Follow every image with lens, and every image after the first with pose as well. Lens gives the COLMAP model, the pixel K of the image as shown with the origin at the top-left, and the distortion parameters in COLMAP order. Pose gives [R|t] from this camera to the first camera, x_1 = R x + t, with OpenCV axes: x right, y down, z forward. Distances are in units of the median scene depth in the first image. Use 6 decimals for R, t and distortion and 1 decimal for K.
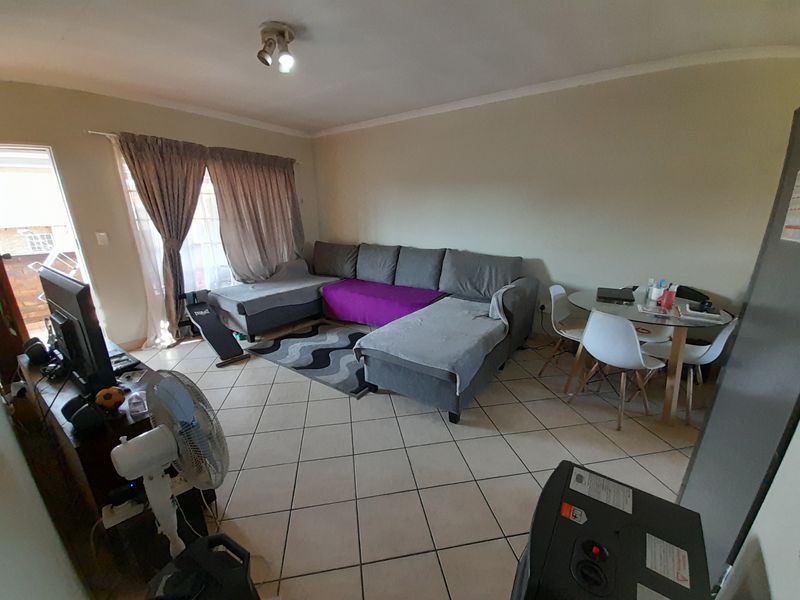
lens RADIAL K [[320.9, 0, 393.5], [0, 320.9, 317.4], [0, 0, 1]] dist [-0.001147, -0.000331]
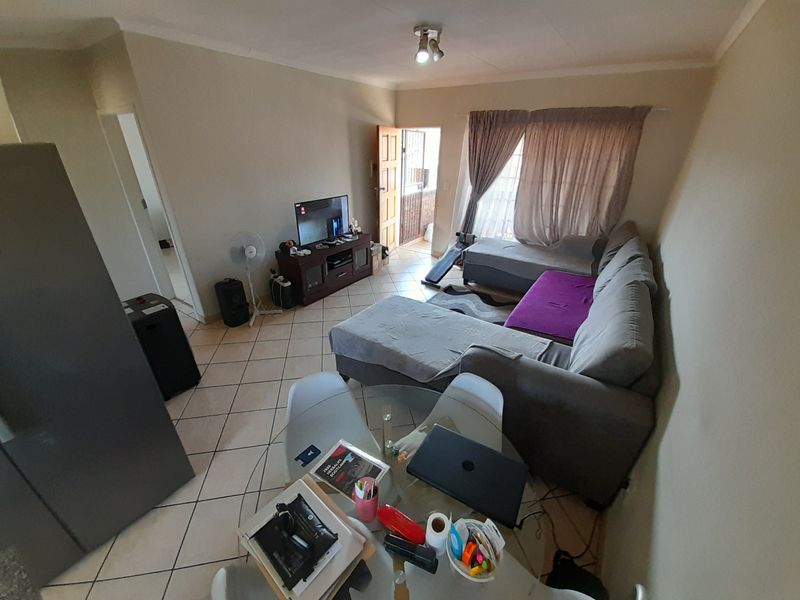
lens RADIAL K [[320.9, 0, 393.5], [0, 320.9, 317.4], [0, 0, 1]] dist [-0.001147, -0.000331]
pose [[0.011465, 0.479181, -0.877641, 0.697519], [-0.326105, 0.831504, 0.449730, -0.282595], [0.945264, 0.281047, 0.165796, 0.565072]]
